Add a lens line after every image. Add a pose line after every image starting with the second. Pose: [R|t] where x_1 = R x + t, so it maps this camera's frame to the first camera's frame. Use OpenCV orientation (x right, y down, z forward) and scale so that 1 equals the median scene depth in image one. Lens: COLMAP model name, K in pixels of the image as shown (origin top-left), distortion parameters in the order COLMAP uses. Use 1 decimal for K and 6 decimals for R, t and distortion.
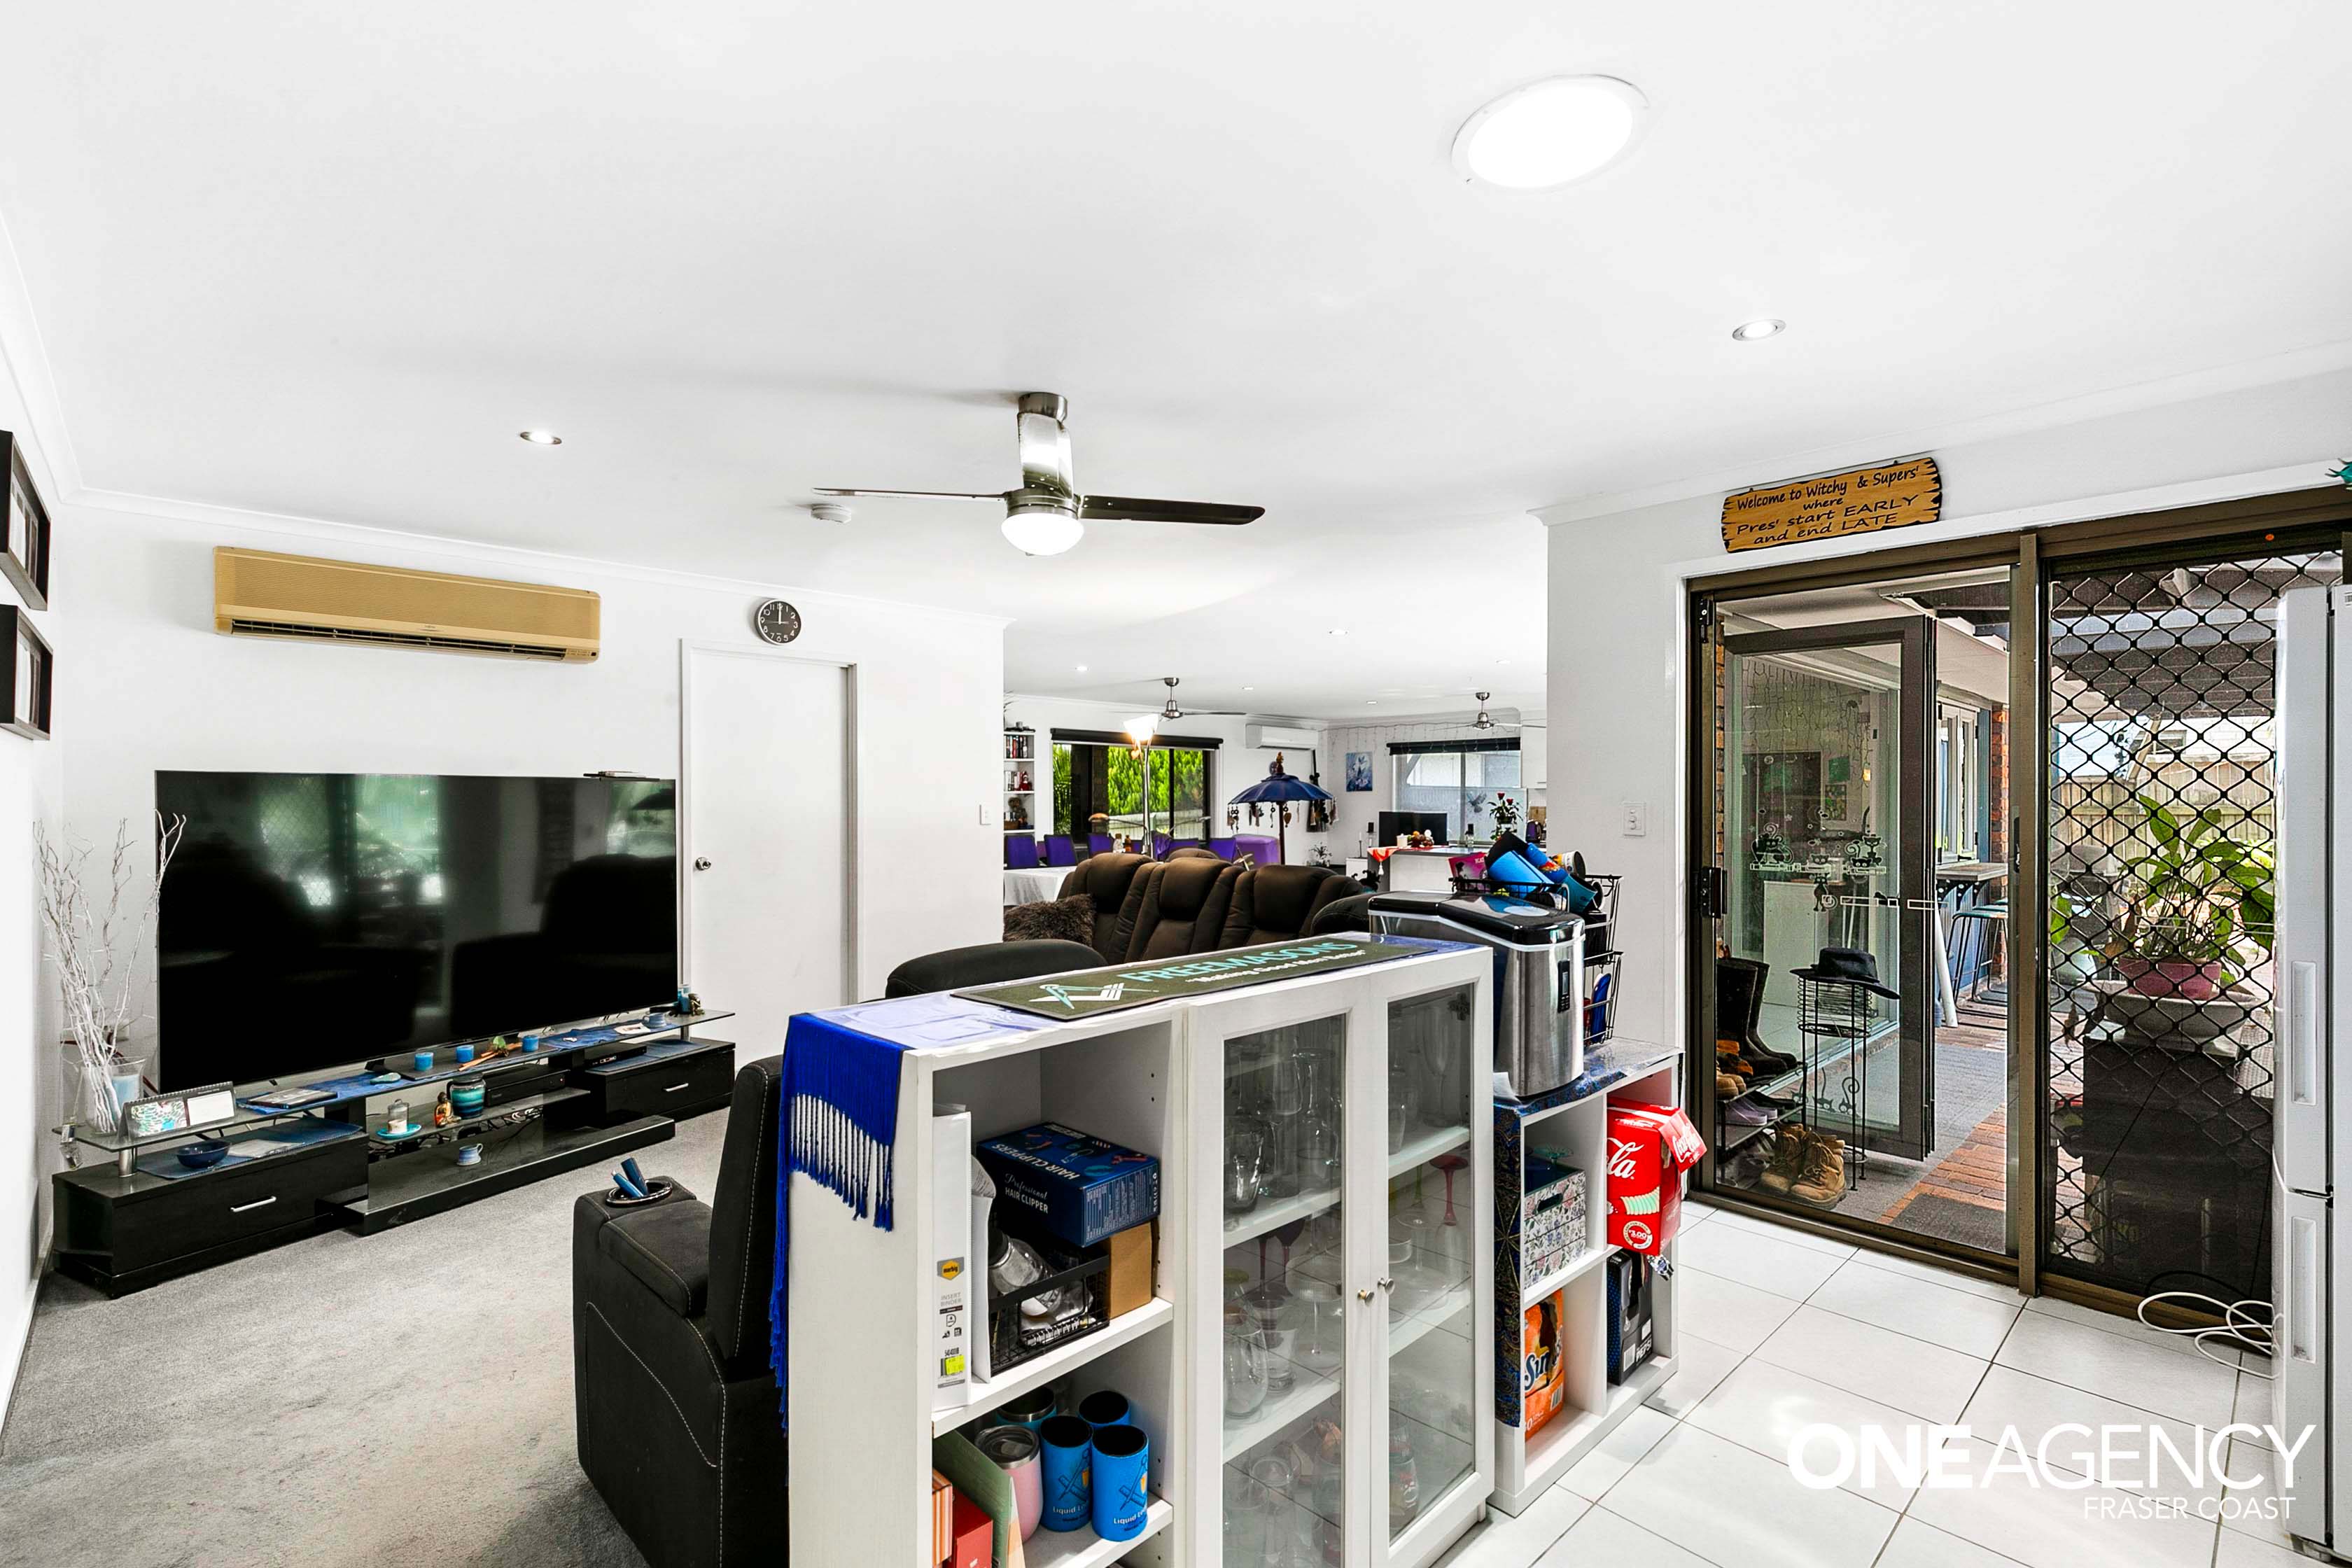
lens RADIAL K [[1059.6, 0, 1171.4], [0, 1059.6, 799.3], [0, 0, 1]] dist [0.009401, -0.001799]
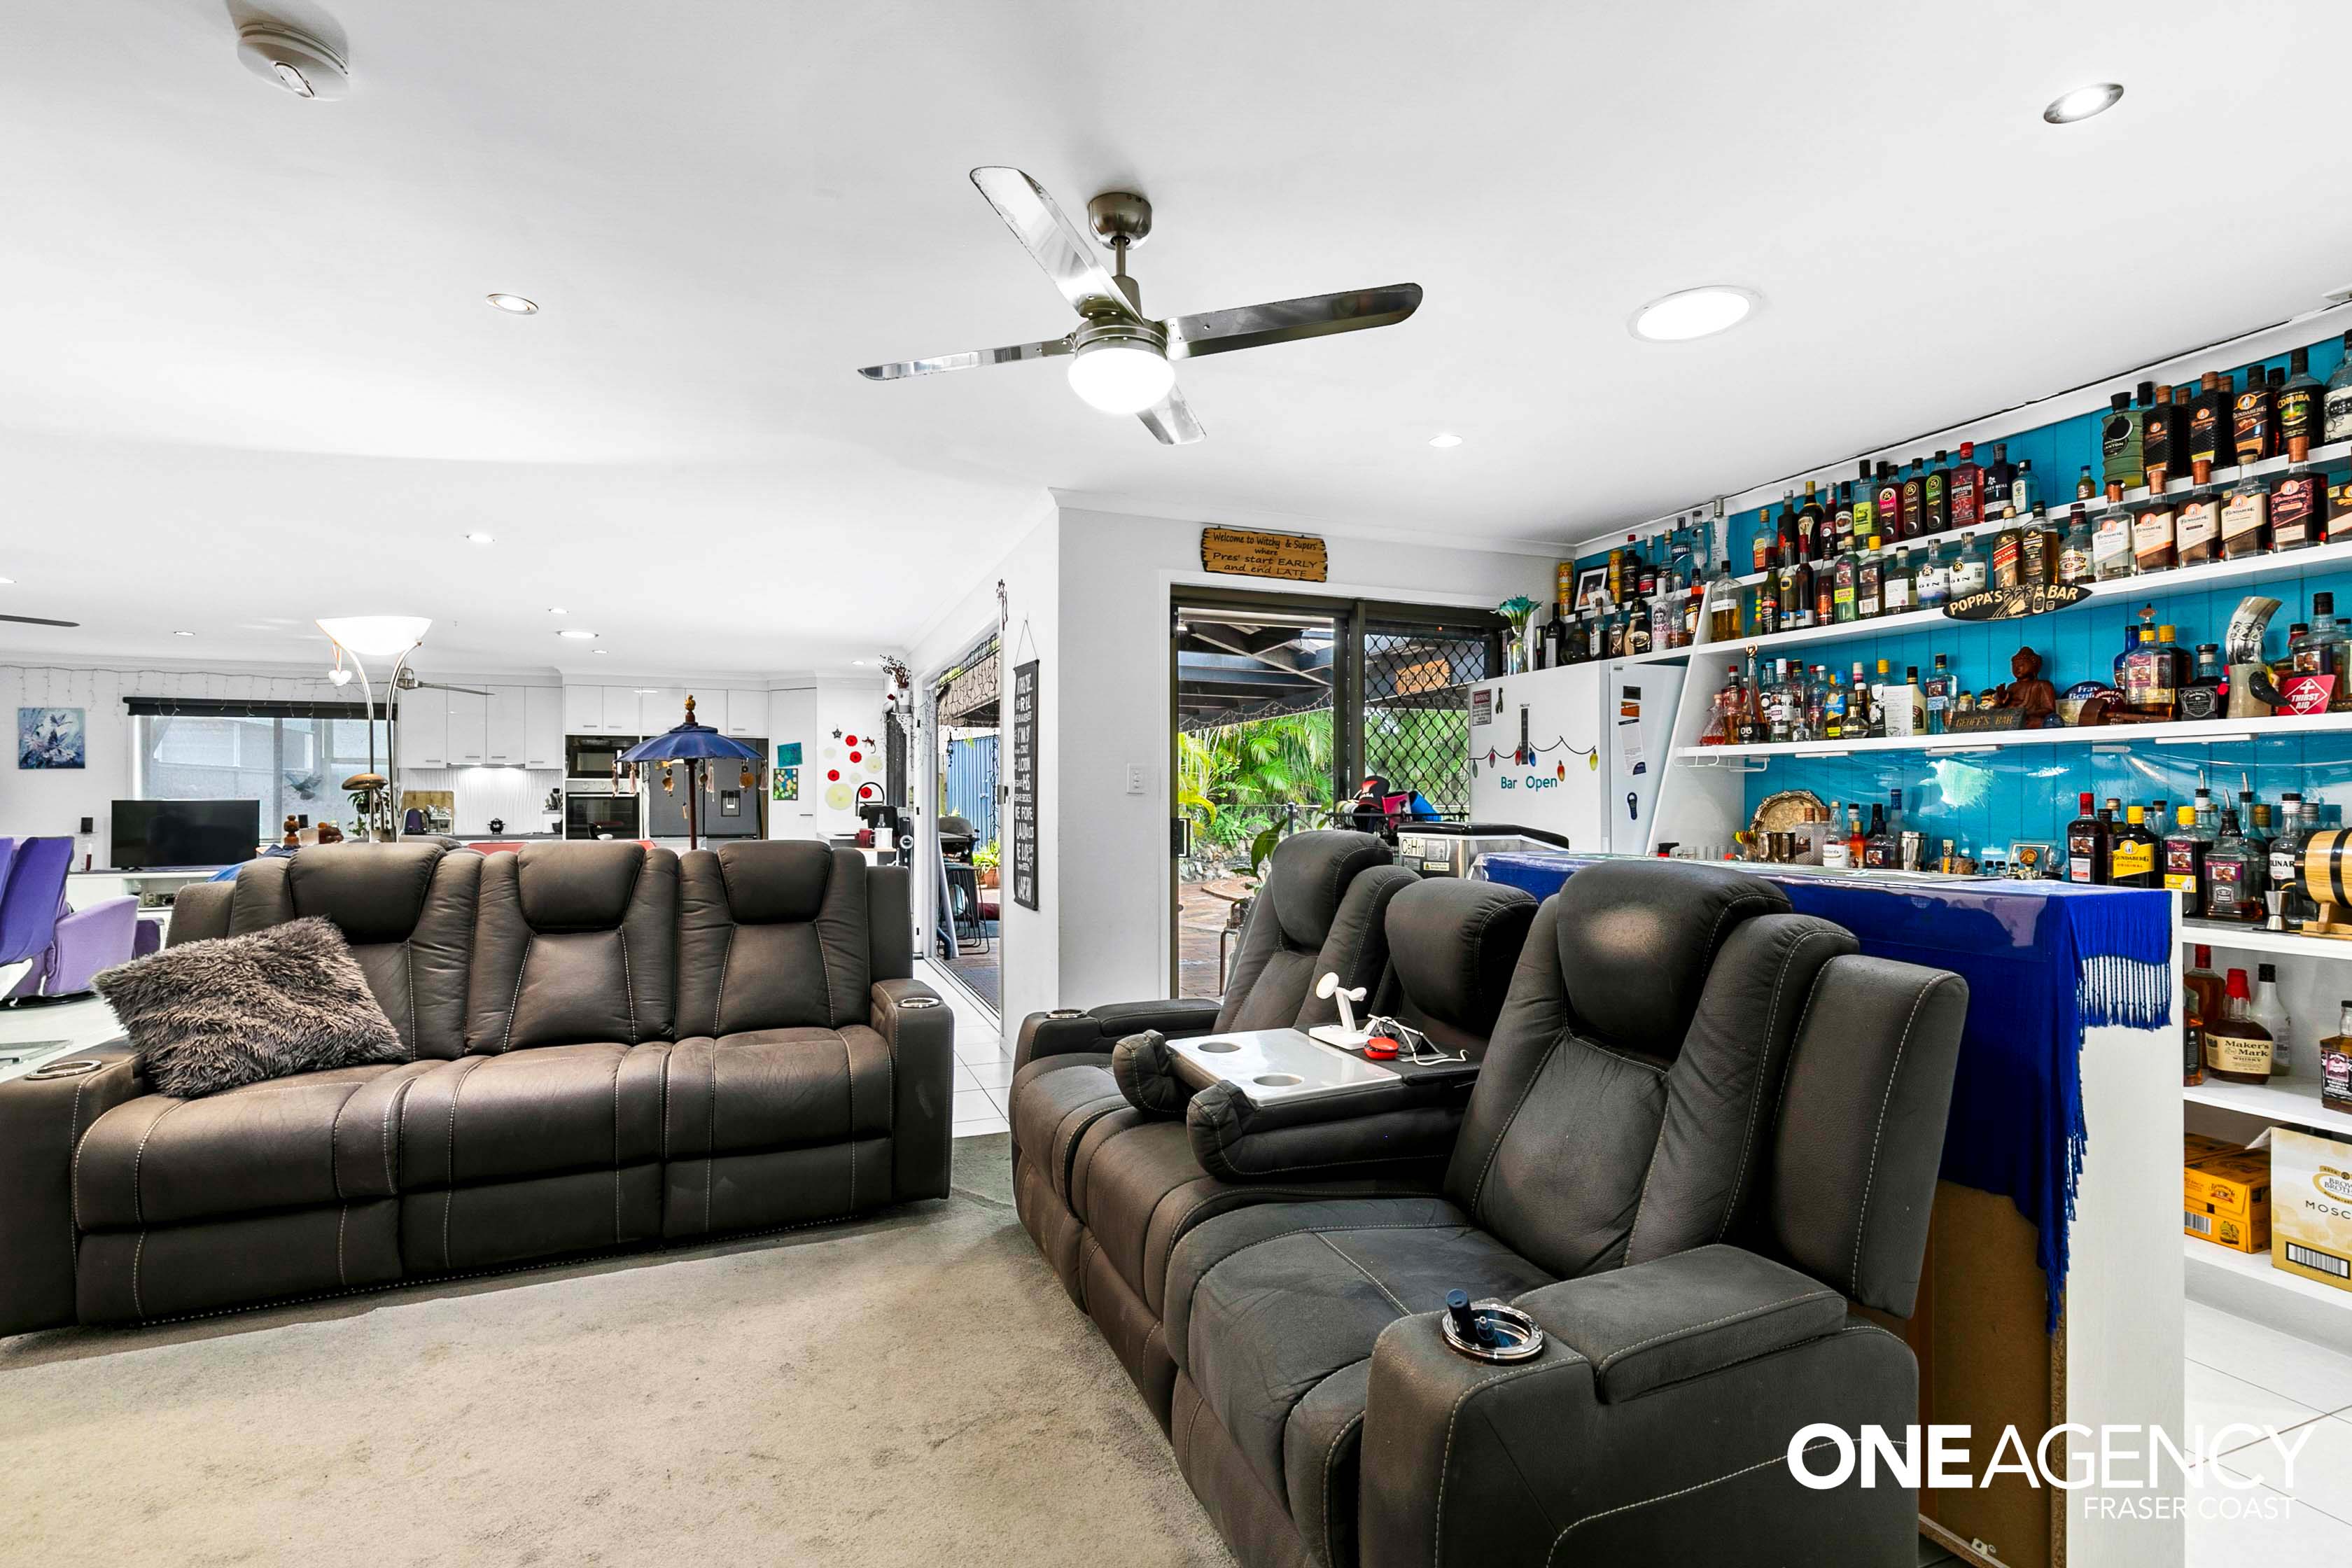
lens RADIAL K [[1059.6, 0, 1177.4], [0, 1059.6, 789.4], [0, 0, 1]] dist [0.009401, -0.001799]
pose [[0.368058, 0.003137, 0.929798, -0.181872], [0.002082, 0.999989, -0.004198, 0.009660], [-0.929800, 0.003481, 0.368047, 0.151773]]
